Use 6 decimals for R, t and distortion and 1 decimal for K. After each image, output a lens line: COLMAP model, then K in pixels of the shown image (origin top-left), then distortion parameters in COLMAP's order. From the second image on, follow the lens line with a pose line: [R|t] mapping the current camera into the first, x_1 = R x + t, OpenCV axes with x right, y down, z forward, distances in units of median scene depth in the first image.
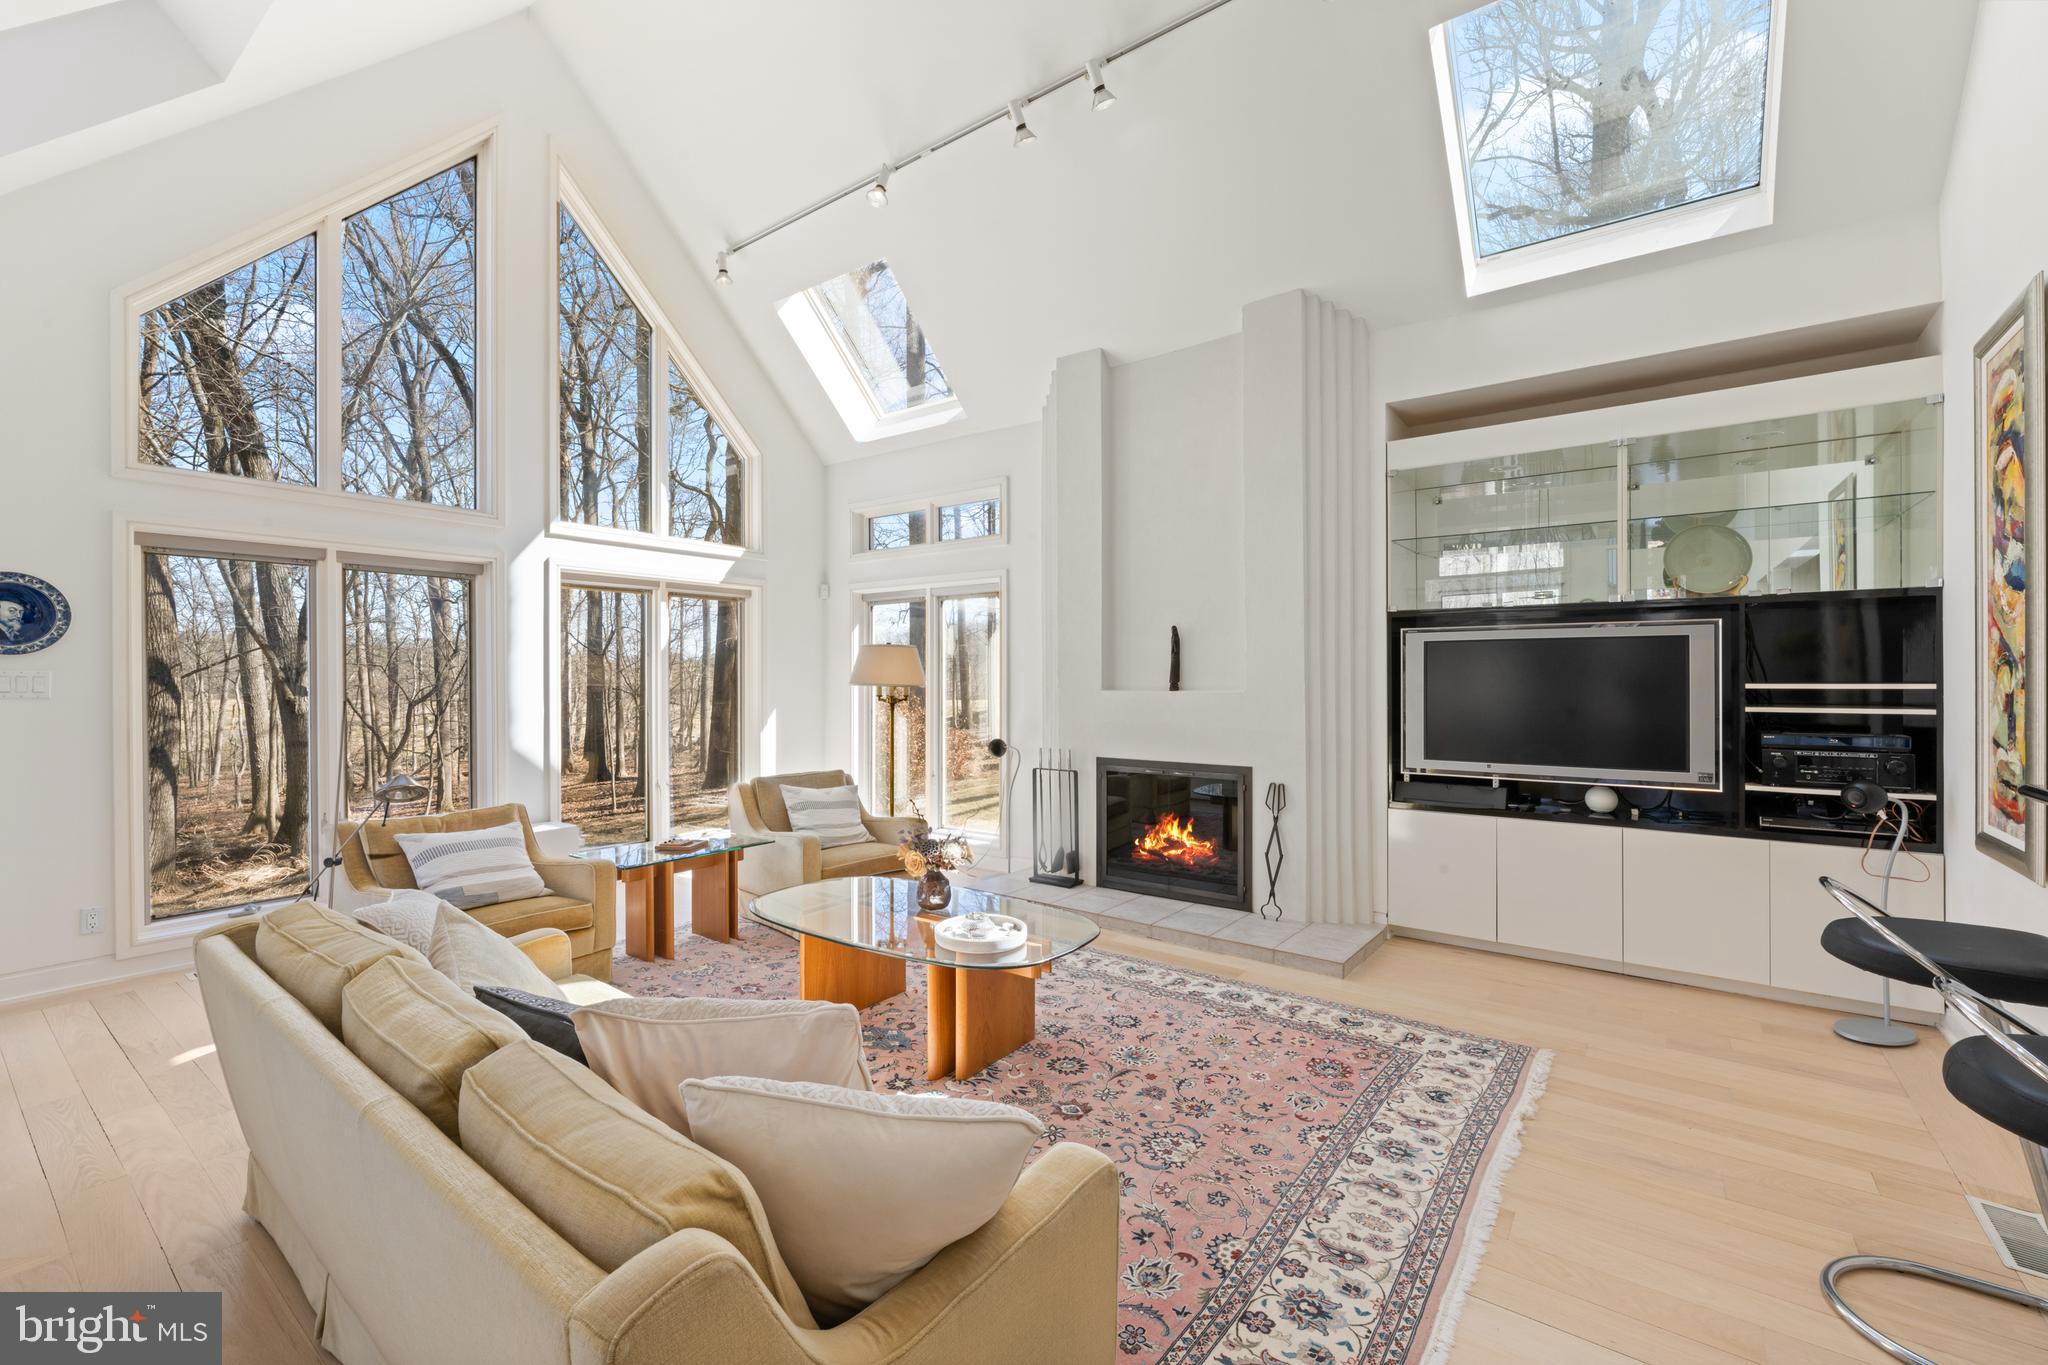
lens RADIAL K [[854.4, 0, 1011.9], [0, 854.4, 677.2], [0, 0, 1]] dist [0.000419, 0.000273]
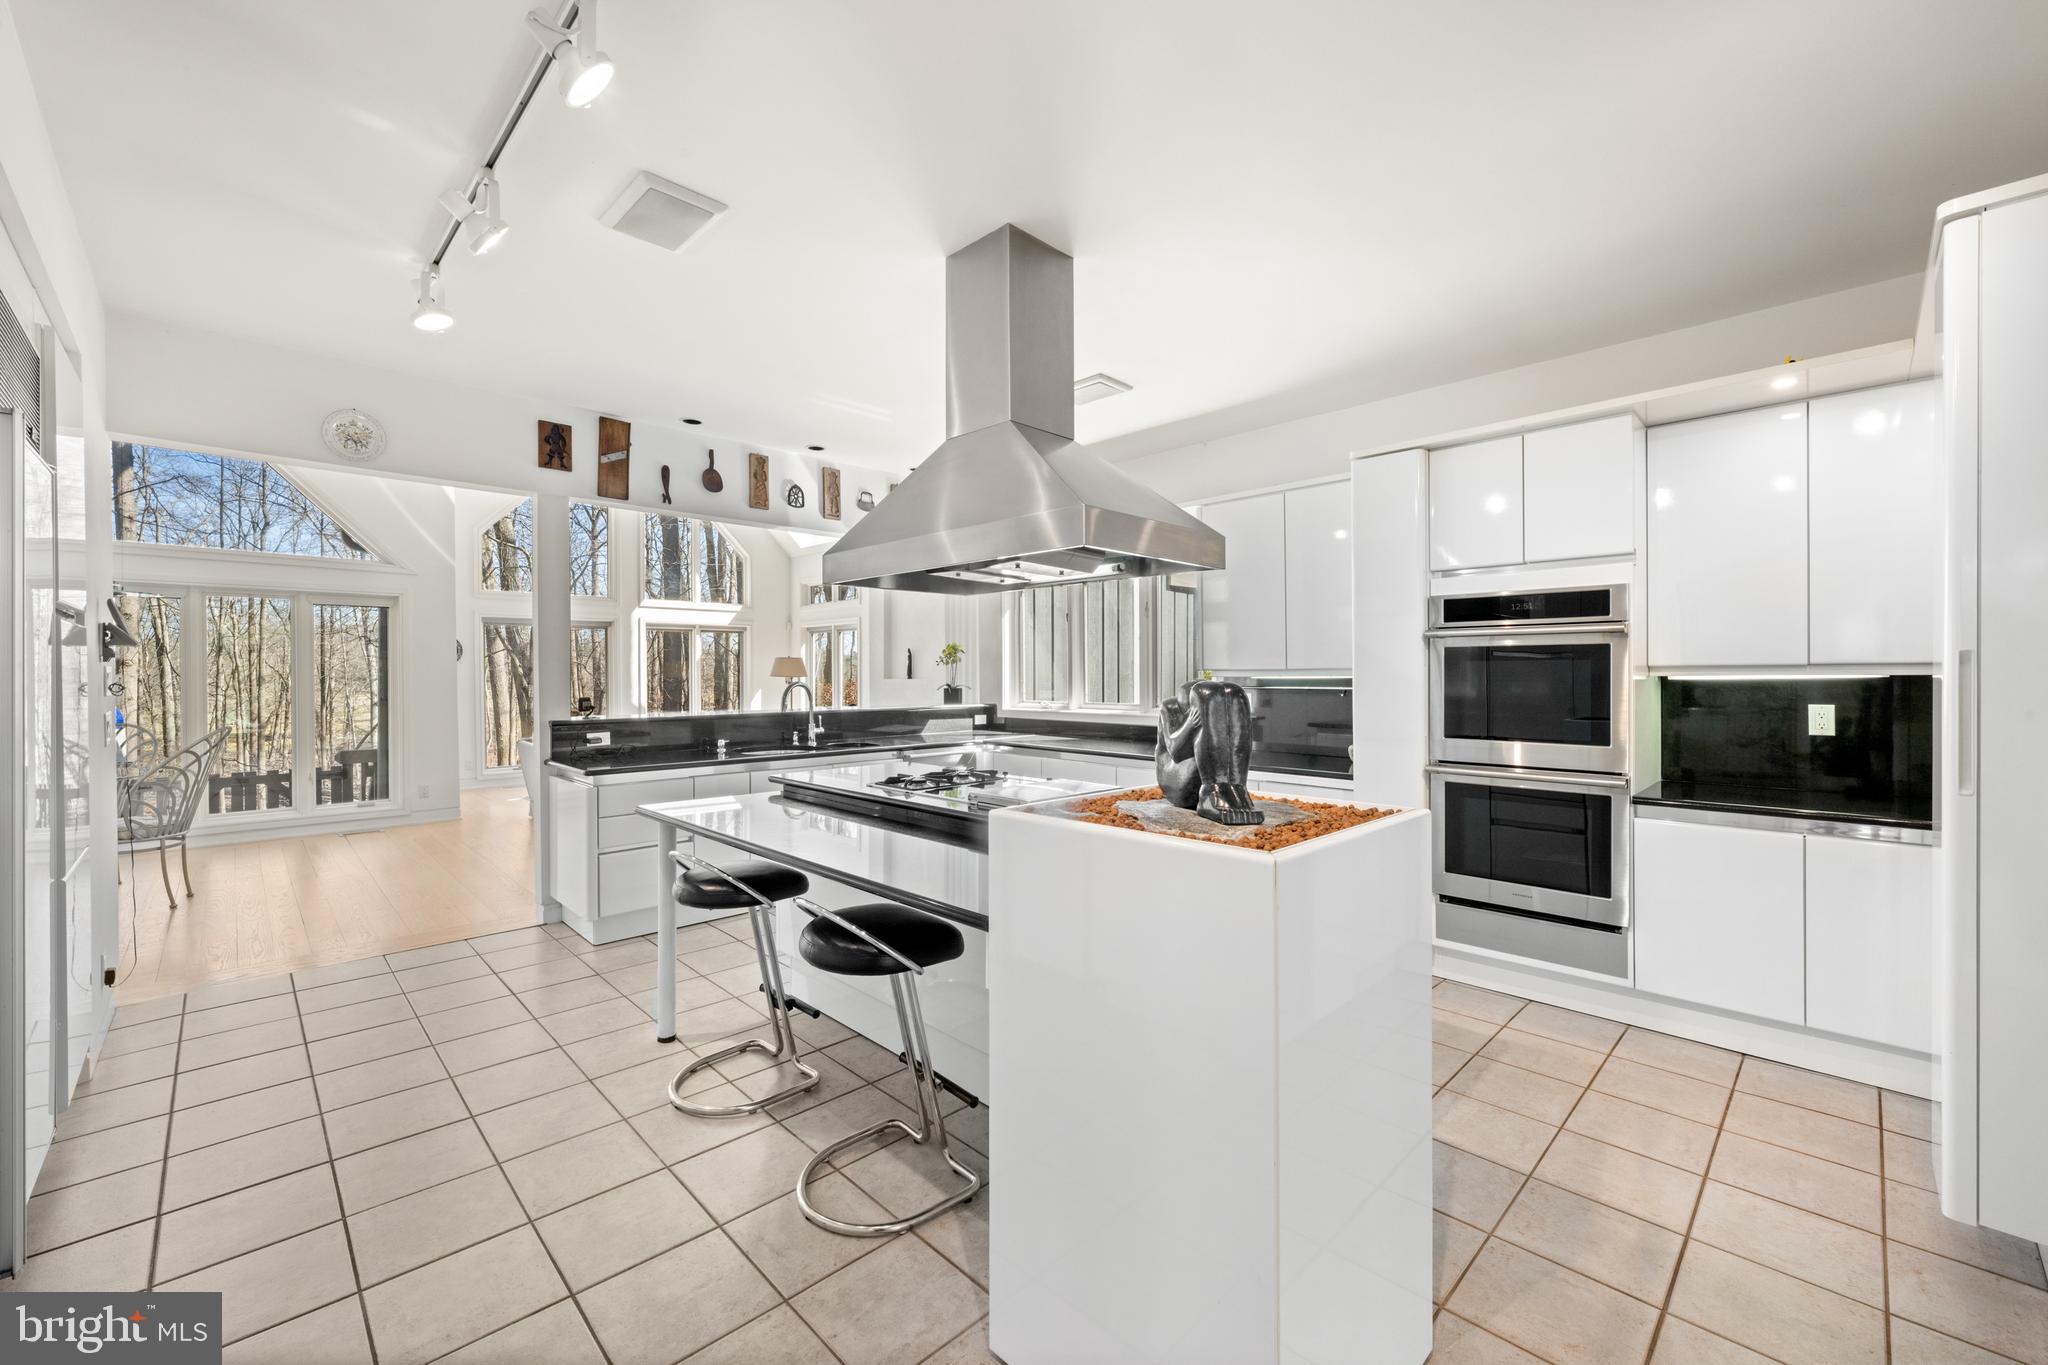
lens RADIAL K [[813.7, 0, 1024.0], [0, 813.7, 682.5], [0, 0, 1]] dist [-0.000166, -0.000080]
pose [[0.989575, 0.001247, -0.144016, 1.150637], [0.000691, 0.999910, 0.013402, 0.000479], [0.144020, -0.013361, 0.989485, -1.460555]]
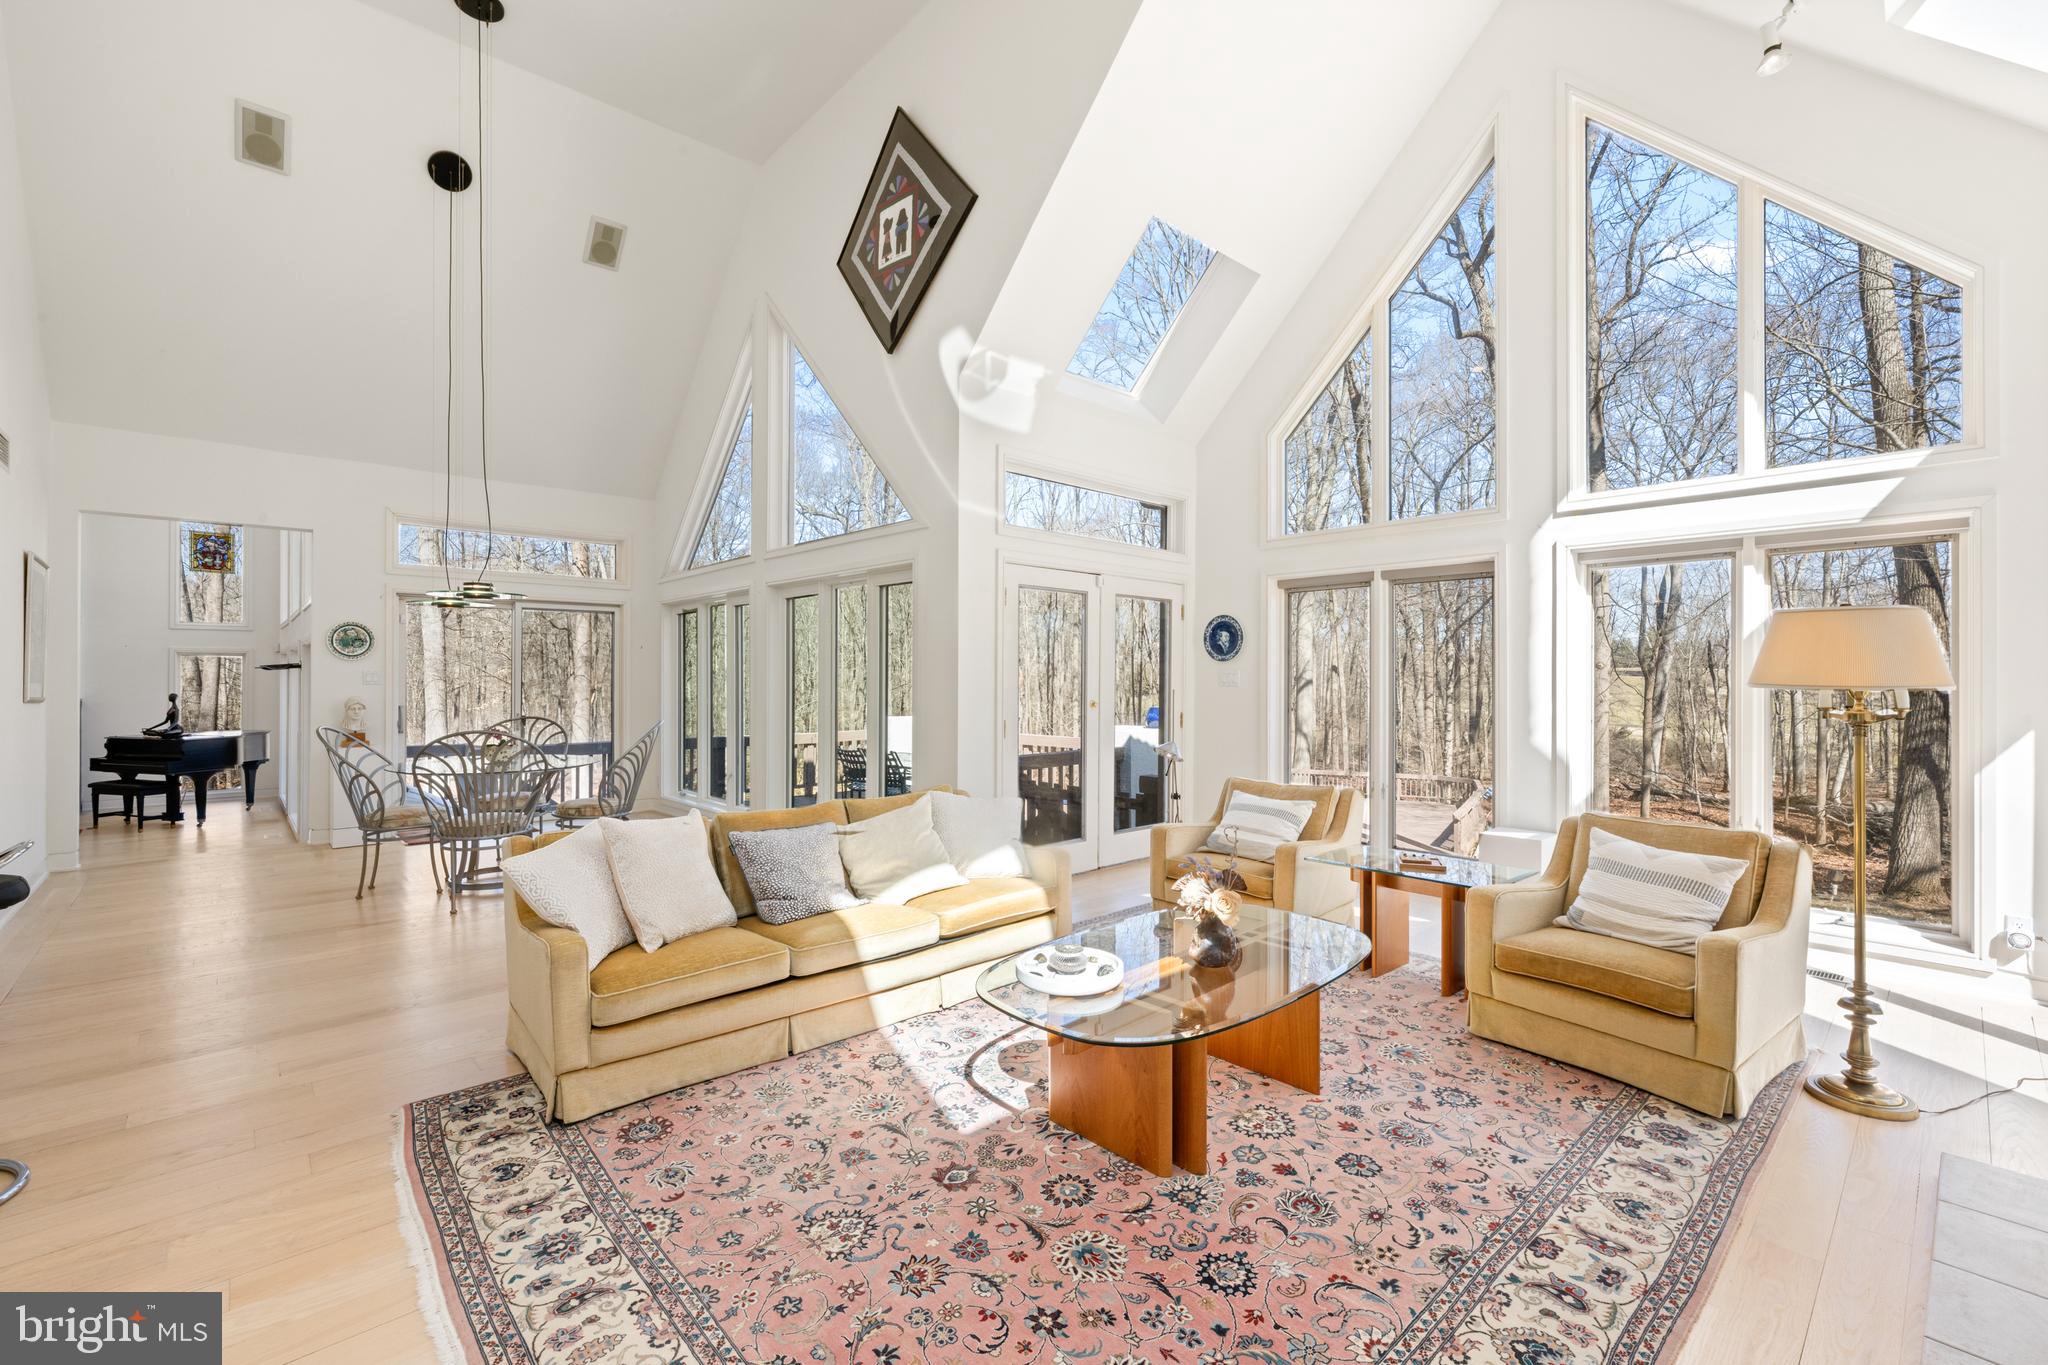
lens RADIAL K [[870.3, 0, 1025.2], [0, 870.3, 673.8], [0, 0, 1]] dist [-0.000693, 0.000190]
pose [[-0.178430, -0.004205, -0.983944, 0.727328], [0.000809, 0.999990, -0.004420, 0.006928], [0.983952, -0.001584, -0.178425, 0.974261]]
